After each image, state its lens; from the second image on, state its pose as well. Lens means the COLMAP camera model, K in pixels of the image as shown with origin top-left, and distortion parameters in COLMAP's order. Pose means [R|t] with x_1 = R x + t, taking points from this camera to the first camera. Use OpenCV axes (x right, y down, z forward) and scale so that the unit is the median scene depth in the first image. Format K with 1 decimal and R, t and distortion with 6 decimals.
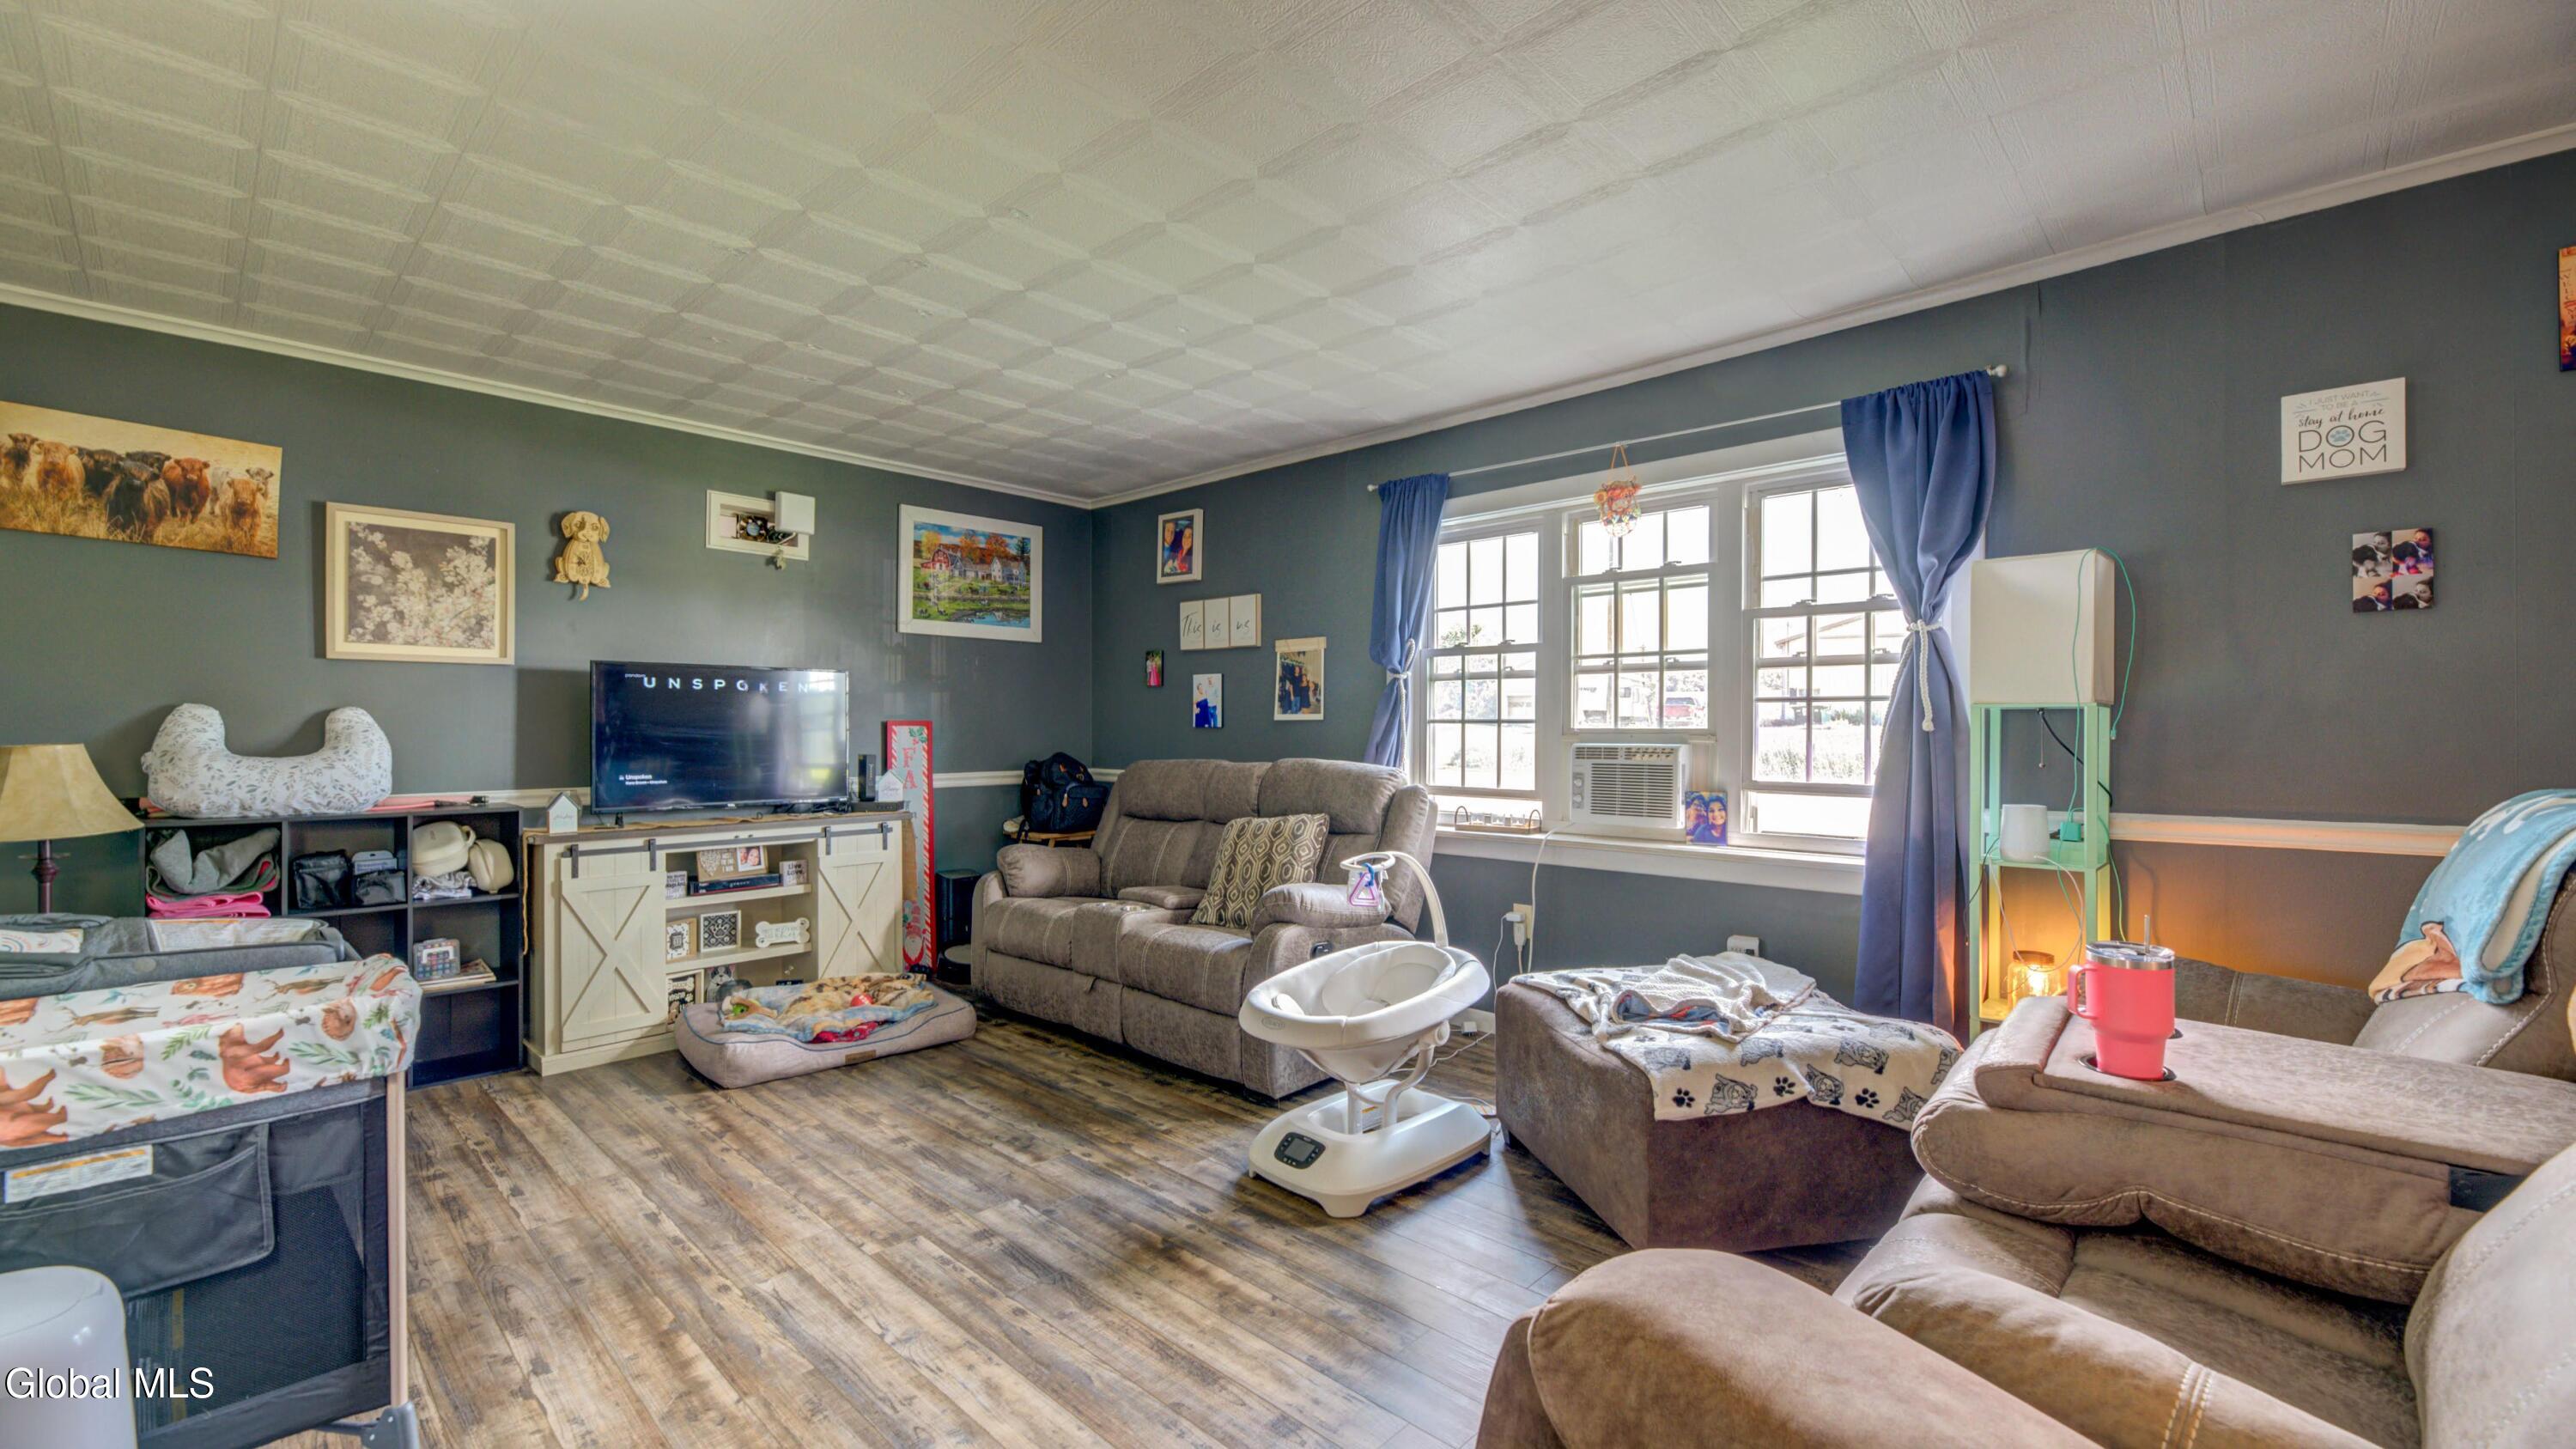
lens RADIAL K [[1026.2, 0, 1288.0], [0, 1026.2, 724.5], [0, 0, 1]] dist [0.000043, -0.000125]
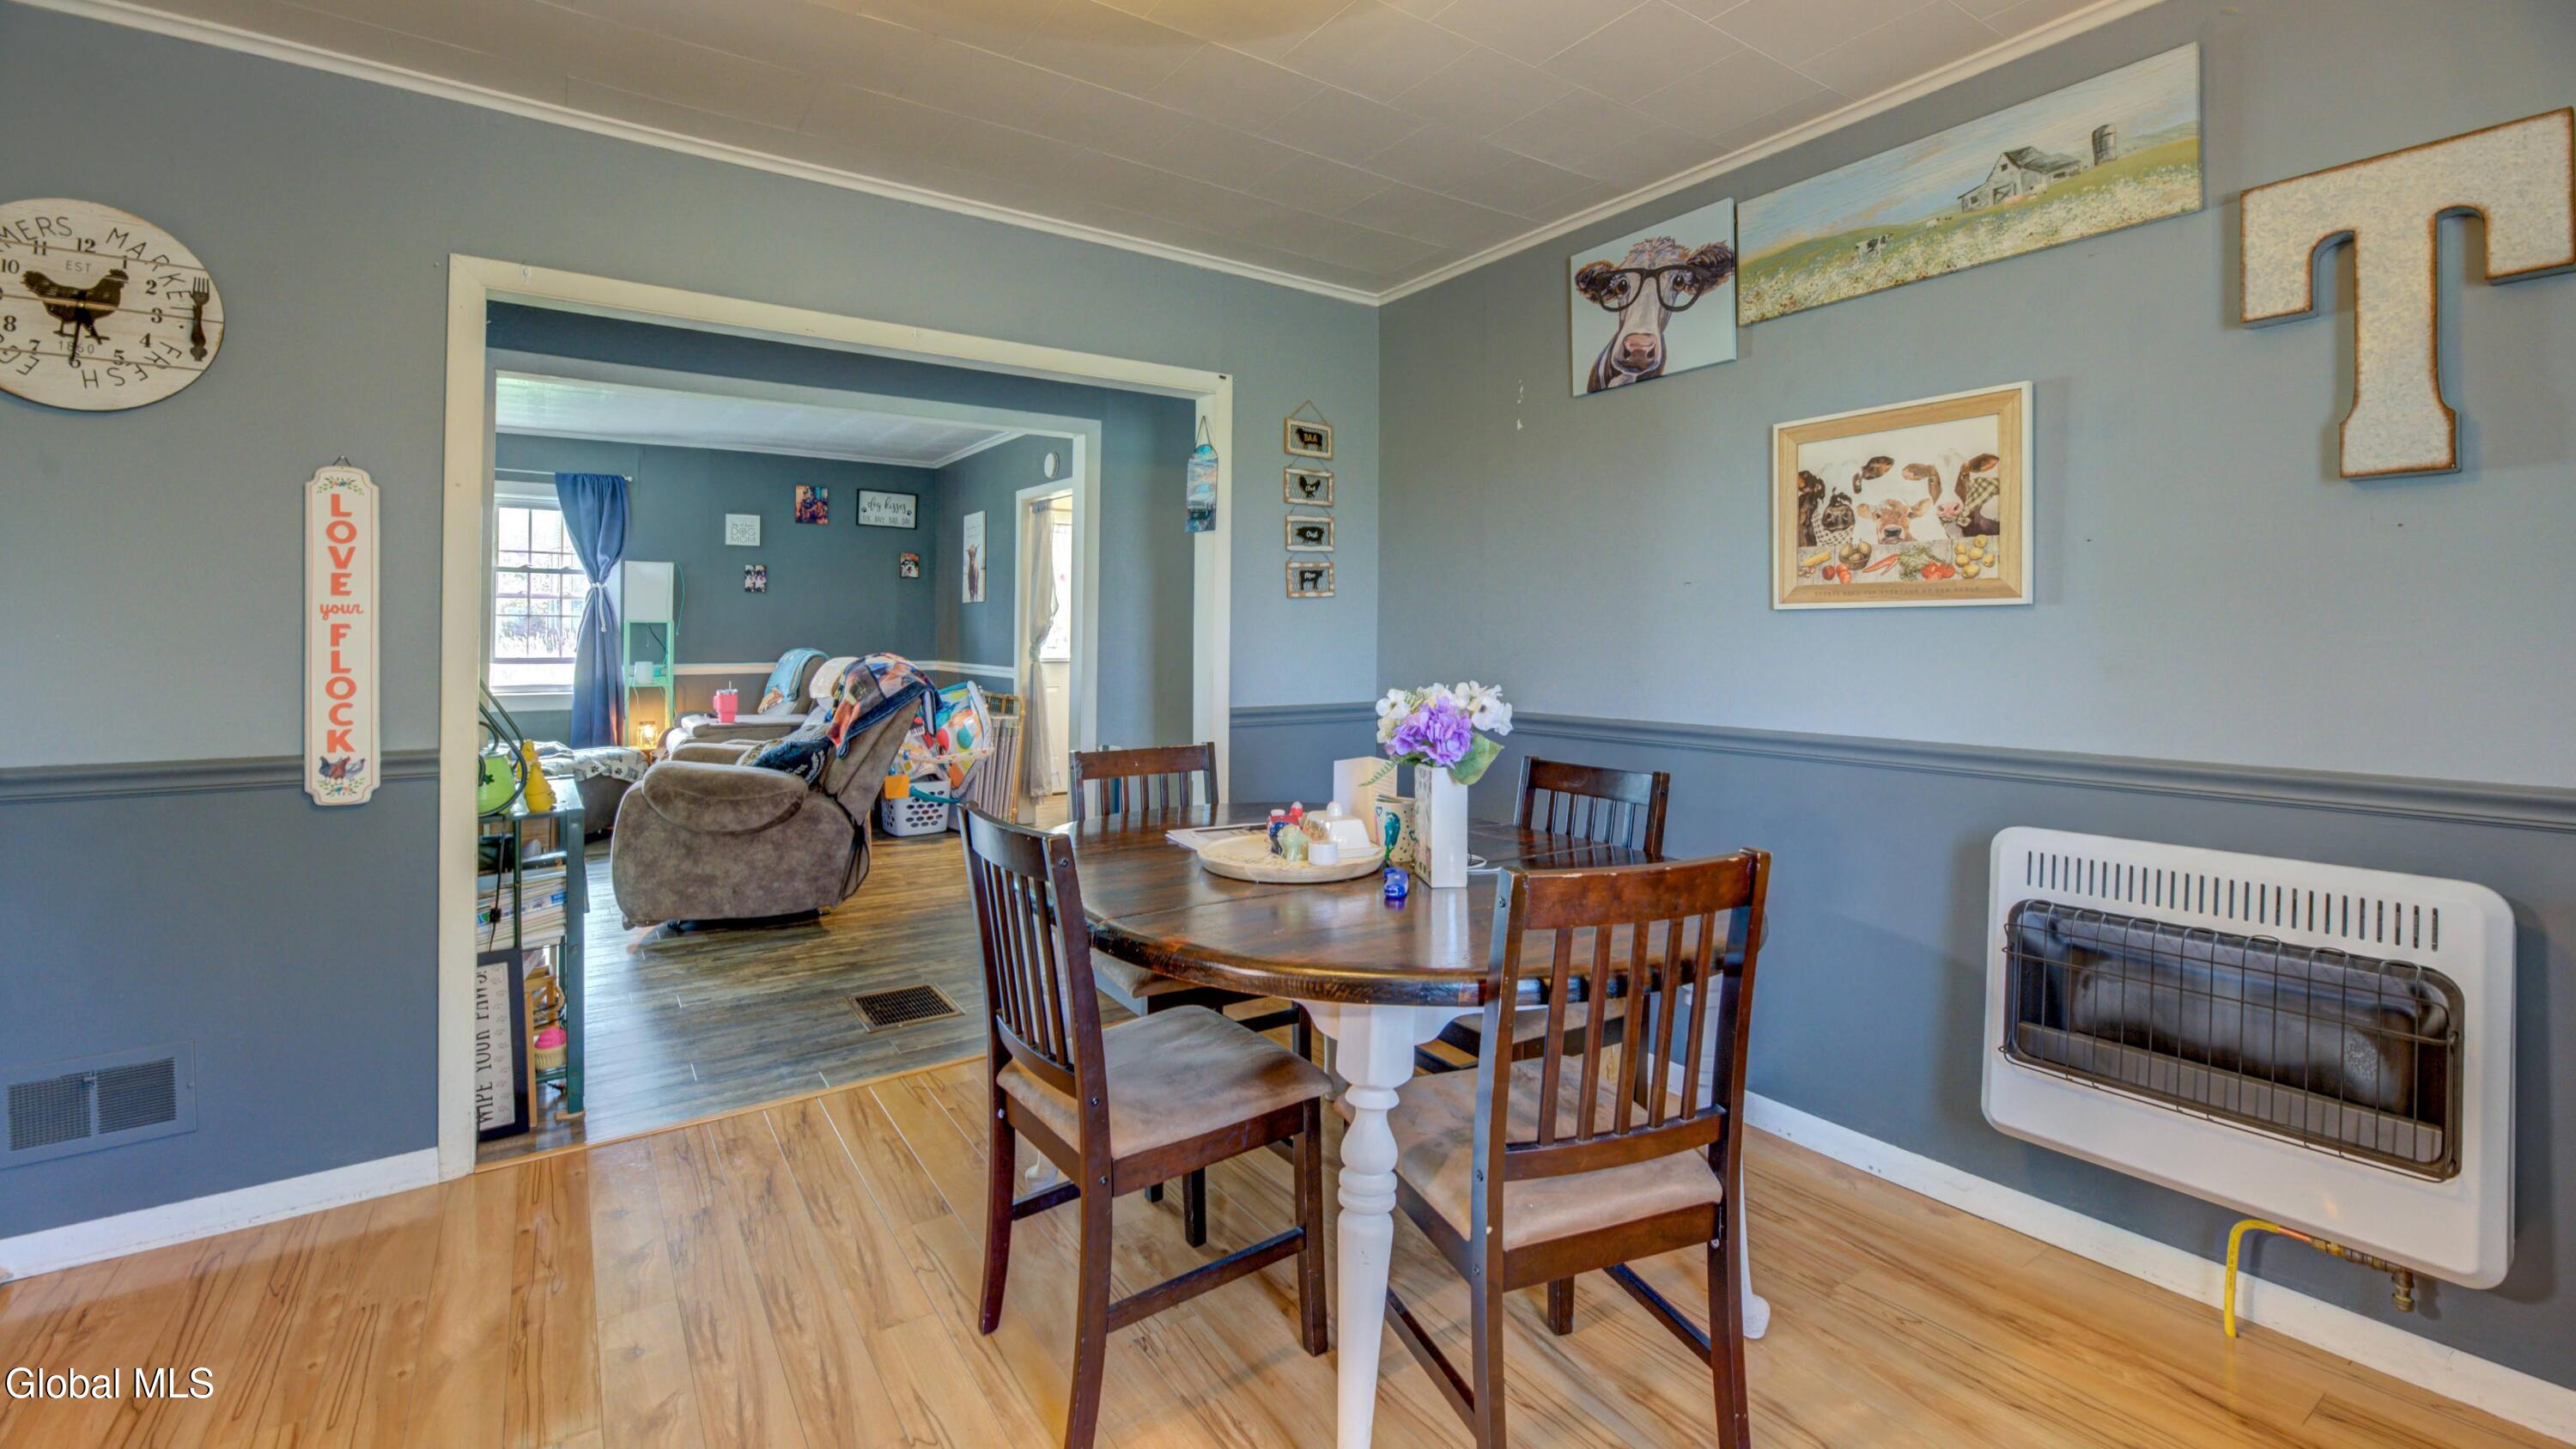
lens RADIAL K [[1079.6, 0, 1290.7], [0, 1079.6, 629.3], [0, 0, 1]] dist [-0.000175, -0.000111]
pose [[0.207327, 0.009088, 0.978229, -1.284412], [-0.010737, 0.999918, -0.007014, -0.001045], [-0.978213, -0.009049, 0.207408, -0.903917]]
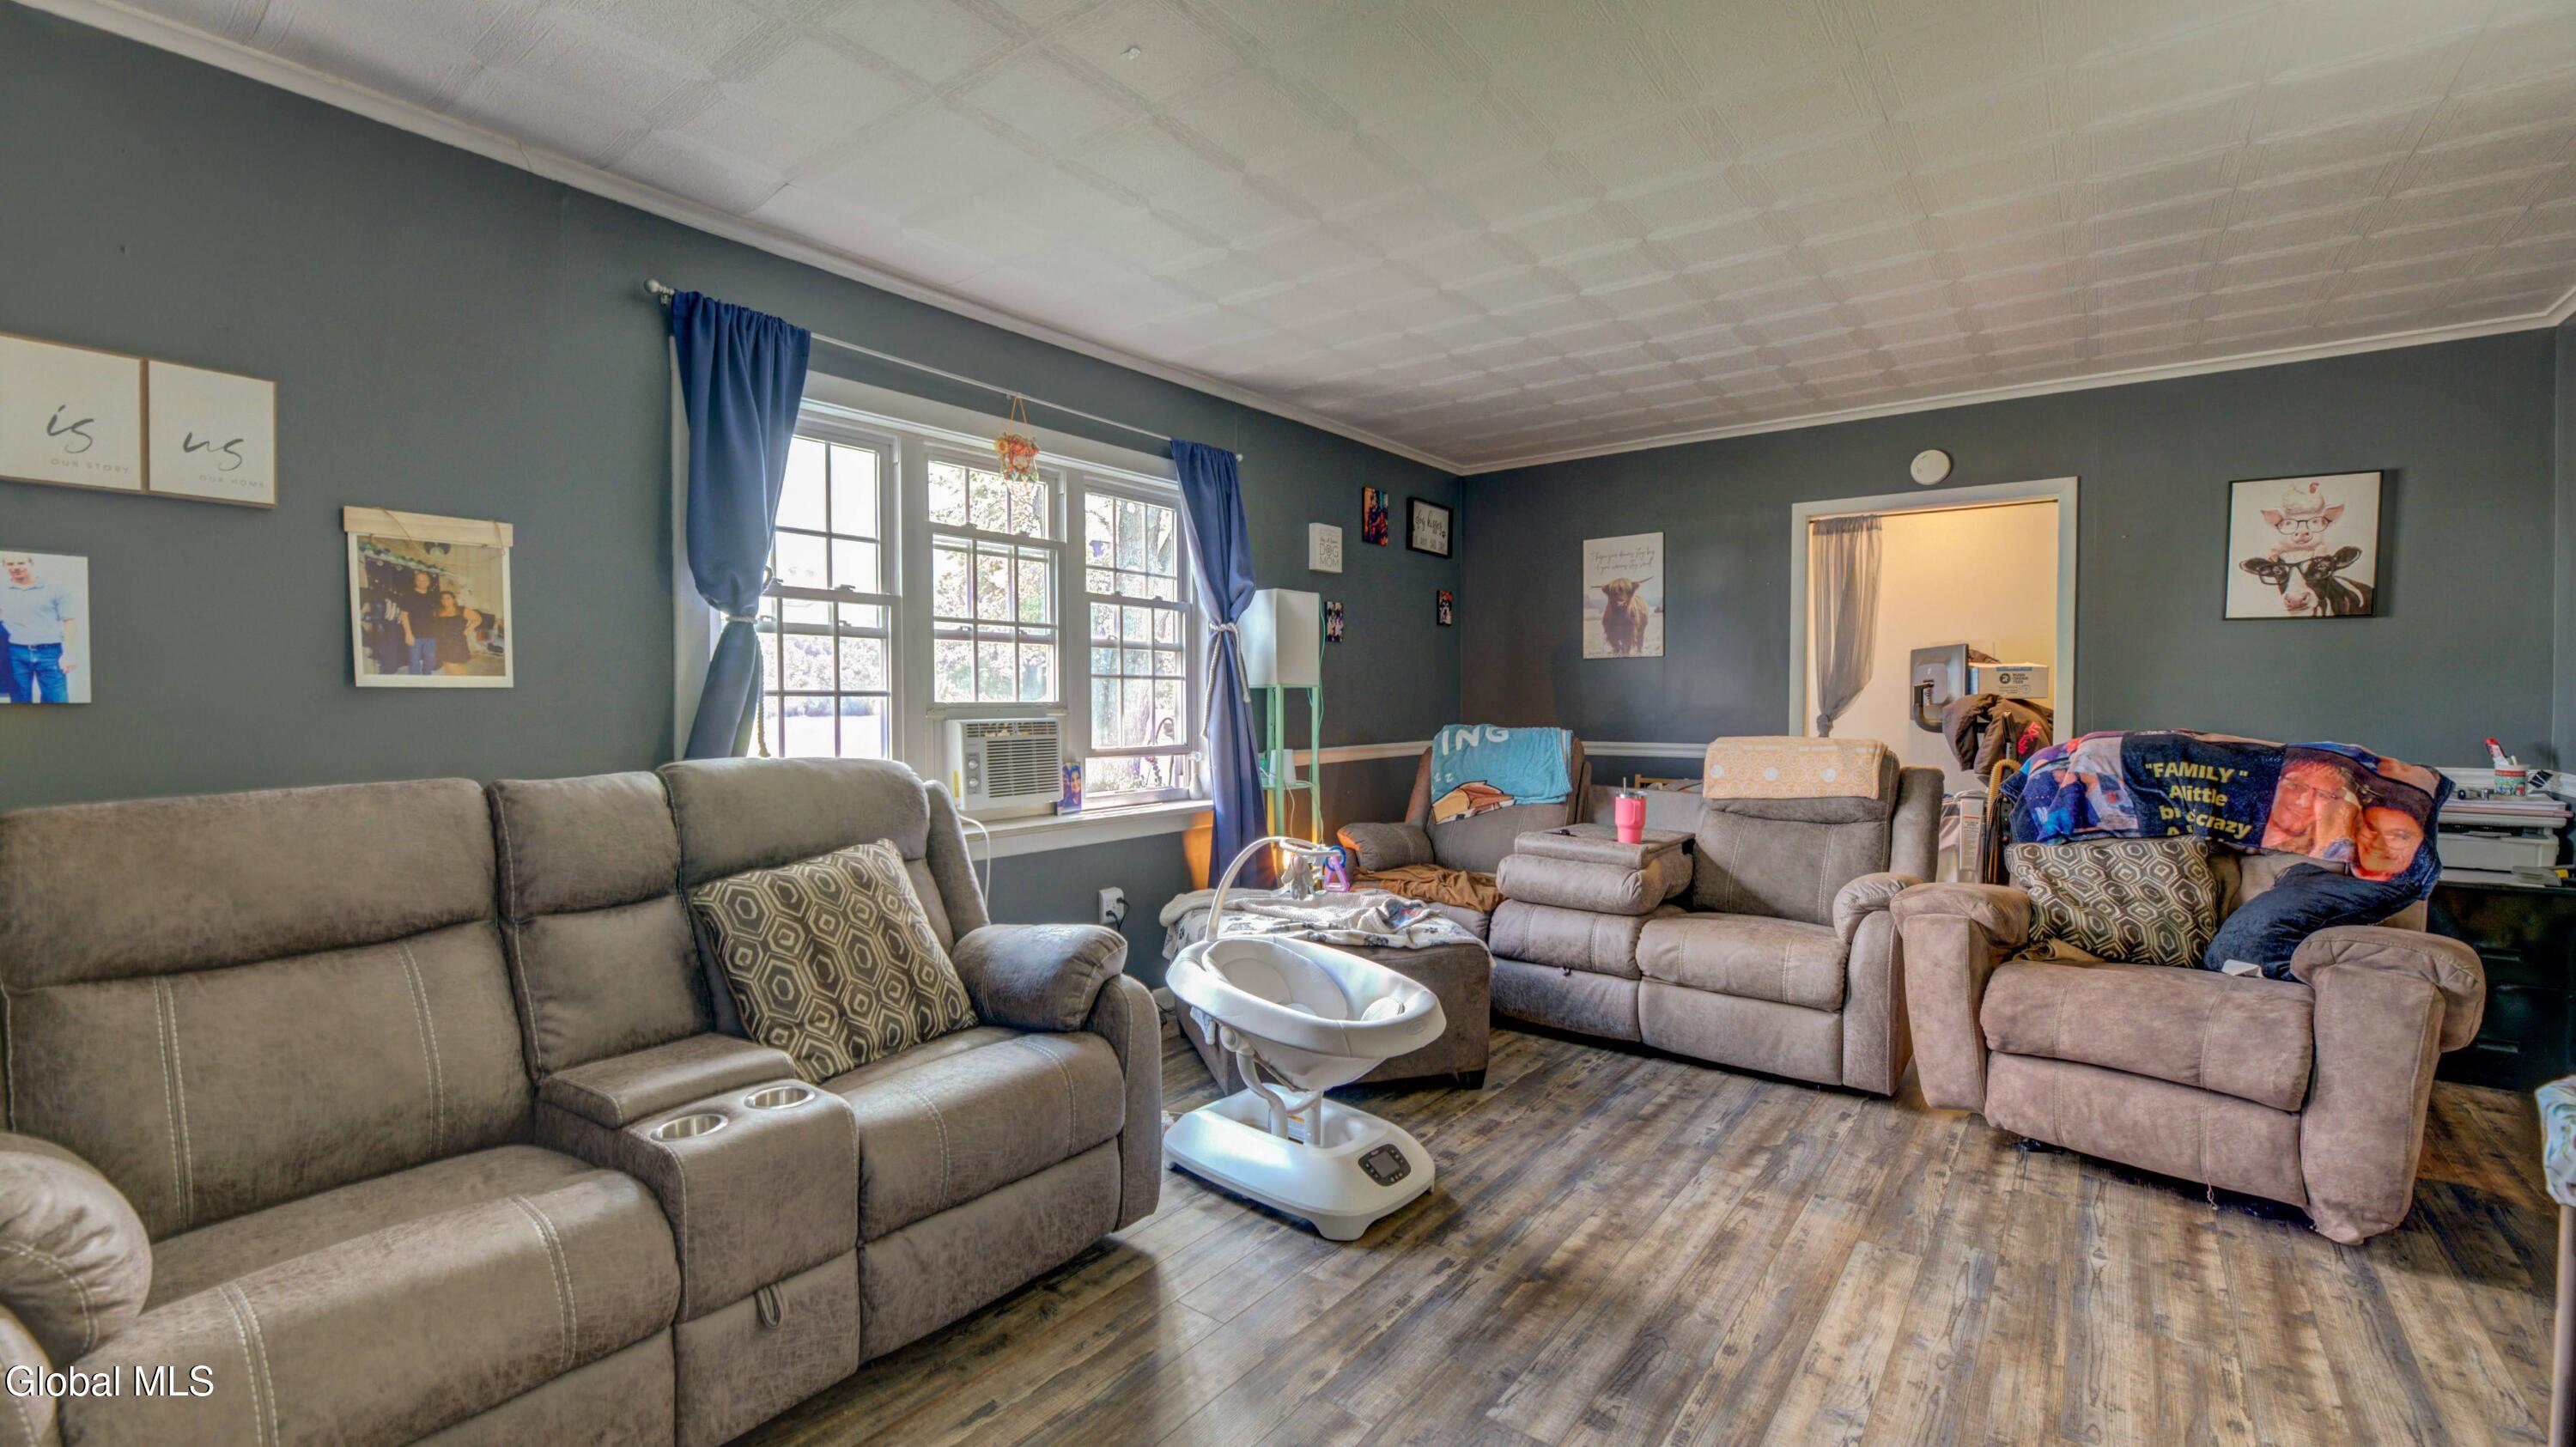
lens RADIAL K [[1048.1, 0, 1288.0], [0, 1048.1, 723.5], [0, 0, 1]] dist [-0.001569, -0.000181]
pose [[-0.079673, -0.022482, 0.996568, -0.757569], [-0.000315, 0.999746, 0.022529, 0.001838], [-0.996821, 0.001481, -0.079660, 0.974847]]
